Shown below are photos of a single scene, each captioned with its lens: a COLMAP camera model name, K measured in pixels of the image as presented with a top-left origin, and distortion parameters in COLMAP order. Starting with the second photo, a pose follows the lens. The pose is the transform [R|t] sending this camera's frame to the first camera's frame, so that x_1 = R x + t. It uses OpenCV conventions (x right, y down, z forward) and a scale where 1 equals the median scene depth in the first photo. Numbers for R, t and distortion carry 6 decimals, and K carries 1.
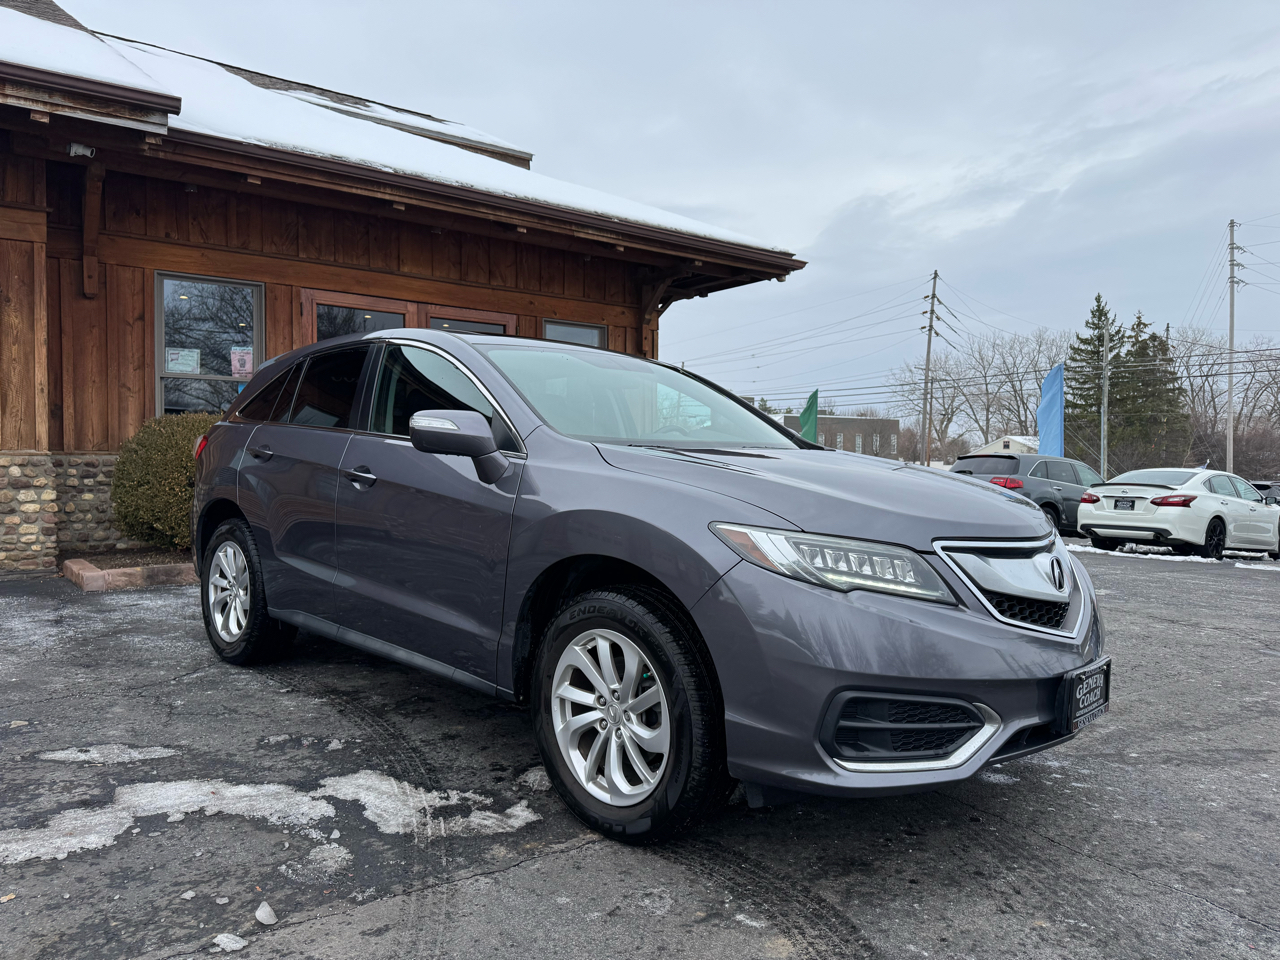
lens RADIAL K [[895.4, 0, 650.9], [0, 895.4, 516.8], [0, 0, 1]] dist [0.006340, -0.019651]
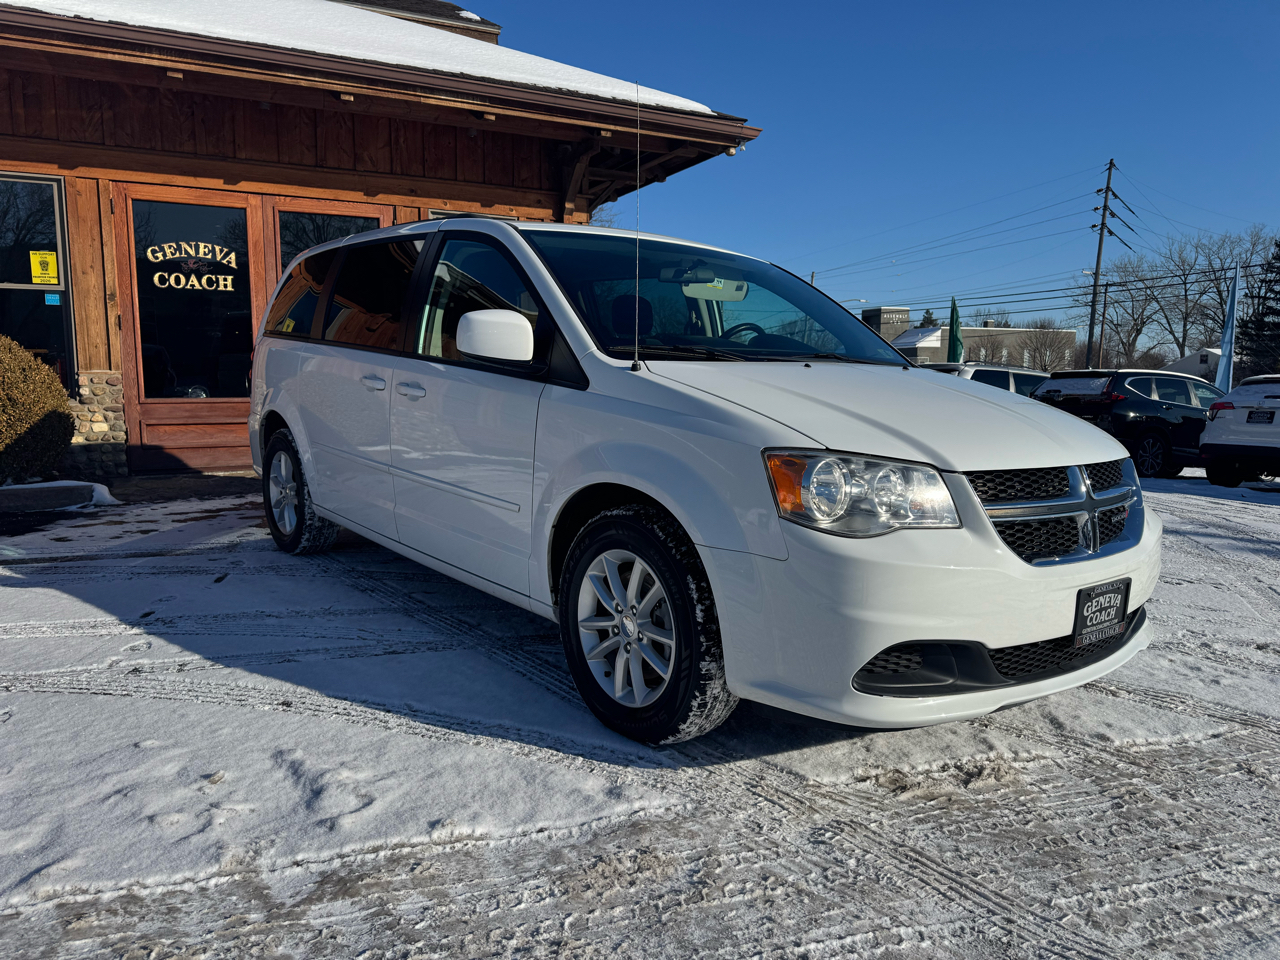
lens RADIAL K [[895.4, 0, 646.9], [0, 895.4, 509.4], [0, 0, 1]] dist [0.006340, -0.019651]
pose [[0.983108, 0.021958, -0.181706, 0.038633], [-0.006998, 0.996561, 0.082563, -0.001357], [0.182895, -0.079897, 0.979881, 0.027731]]
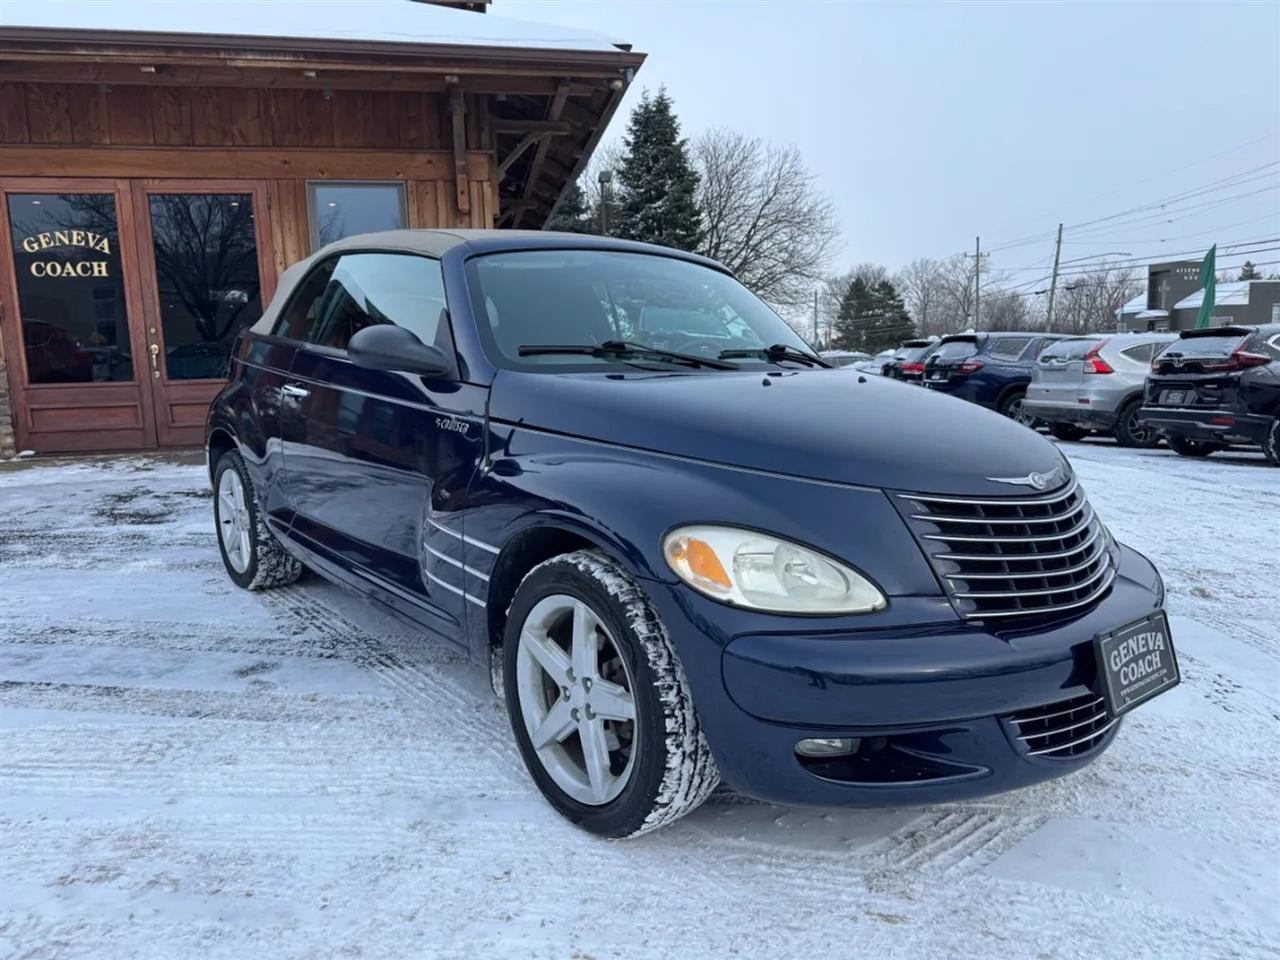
lens RADIAL K [[895.4, 0, 640.5], [0, 895.4, 489.1], [0, 0, 1]] dist [0.006340, -0.019651]
pose [[0.879420, 0.049687, -0.473446, 0.085510], [-0.006226, 0.995653, 0.092927, -0.003395], [0.476006, -0.078774, 0.875907, 0.065031]]
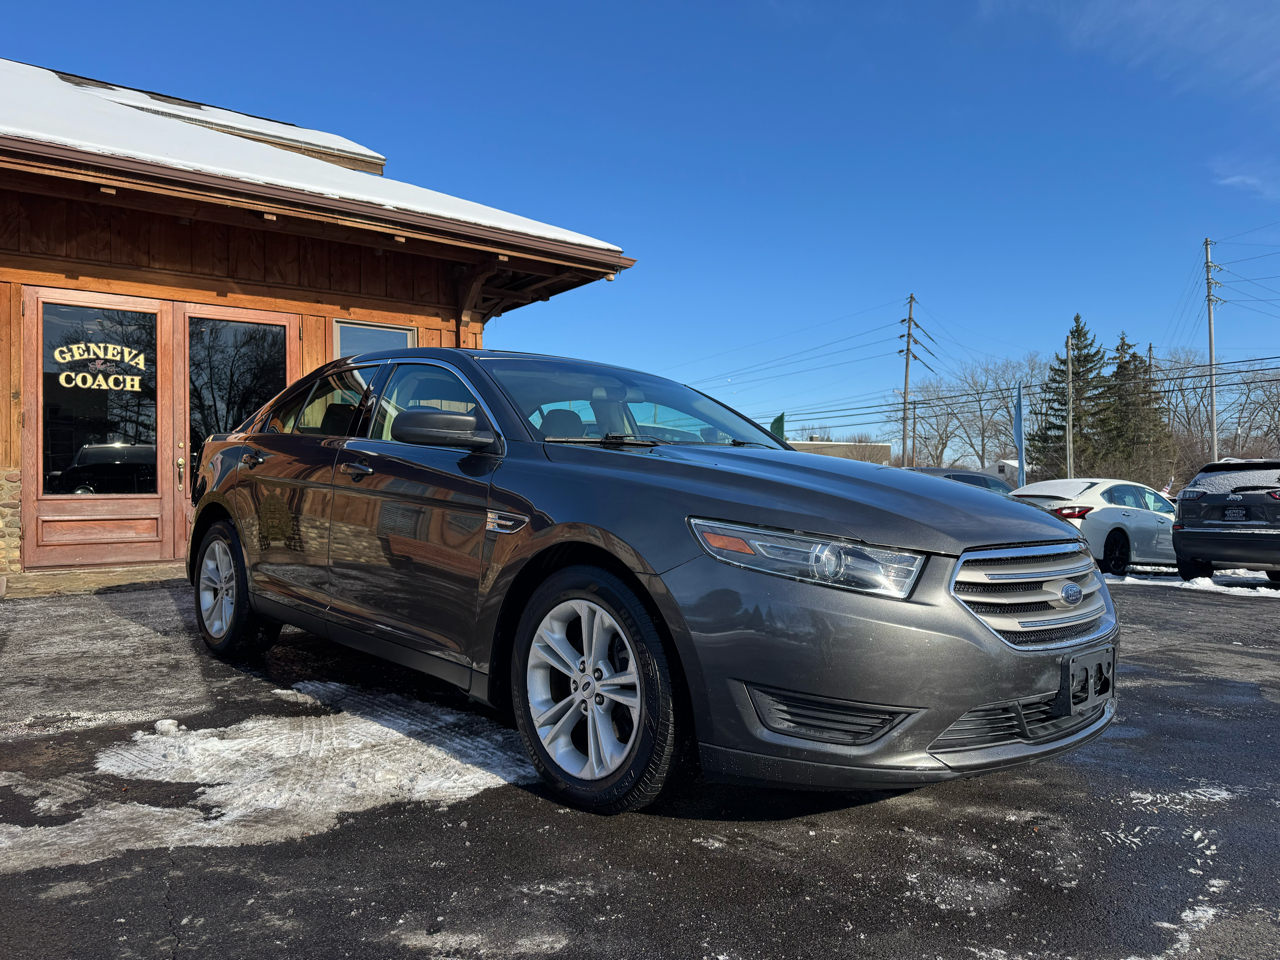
lens RADIAL K [[895.4, 0, 647.8], [0, 895.4, 499.4], [0, 0, 1]] dist [0.006340, -0.019651]
pose [[0.999853, -0.014996, -0.008356, 0.032198], [0.014527, 0.998454, -0.053658, 0.002455], [0.009148, 0.053529, 0.998524, 0.015379]]
